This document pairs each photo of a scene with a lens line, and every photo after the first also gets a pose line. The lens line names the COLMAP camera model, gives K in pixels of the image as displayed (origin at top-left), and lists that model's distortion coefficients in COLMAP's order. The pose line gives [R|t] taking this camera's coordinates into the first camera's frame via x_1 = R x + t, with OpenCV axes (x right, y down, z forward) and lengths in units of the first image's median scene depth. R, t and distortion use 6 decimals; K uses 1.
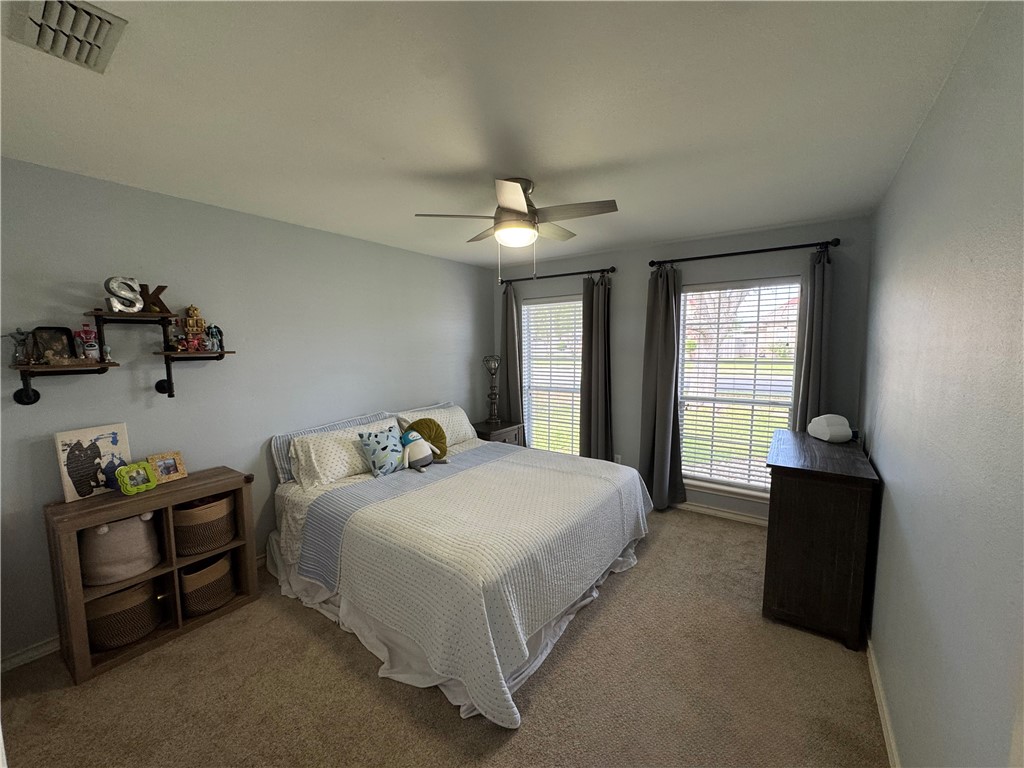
lens RADIAL K [[409.1, 0, 510.7], [0, 409.1, 380.5], [0, 0, 1]] dist [-0.003557, -0.000168]
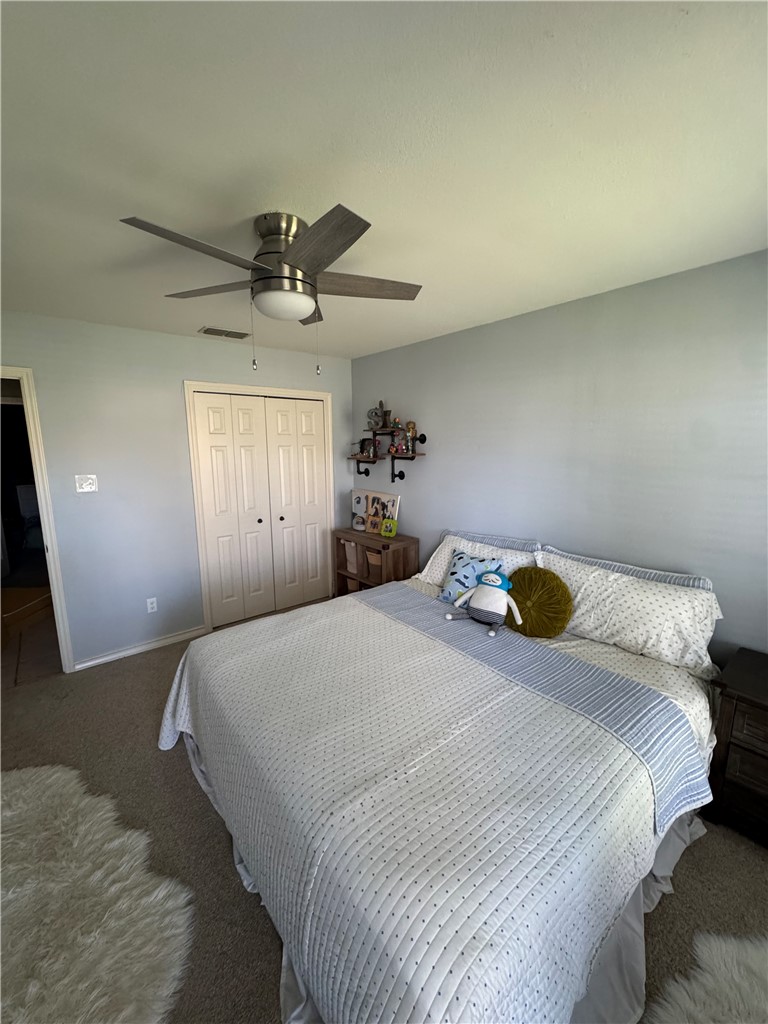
lens RADIAL K [[409.1, 0, 383.1], [0, 409.1, 519.8], [0, 0, 1]] dist [-0.003557, -0.000168]
pose [[-0.262969, 0.177390, -0.948357, 0.607616], [-0.084137, 0.974991, 0.205702, -0.124227], [0.961129, 0.133885, -0.241468, 1.236132]]
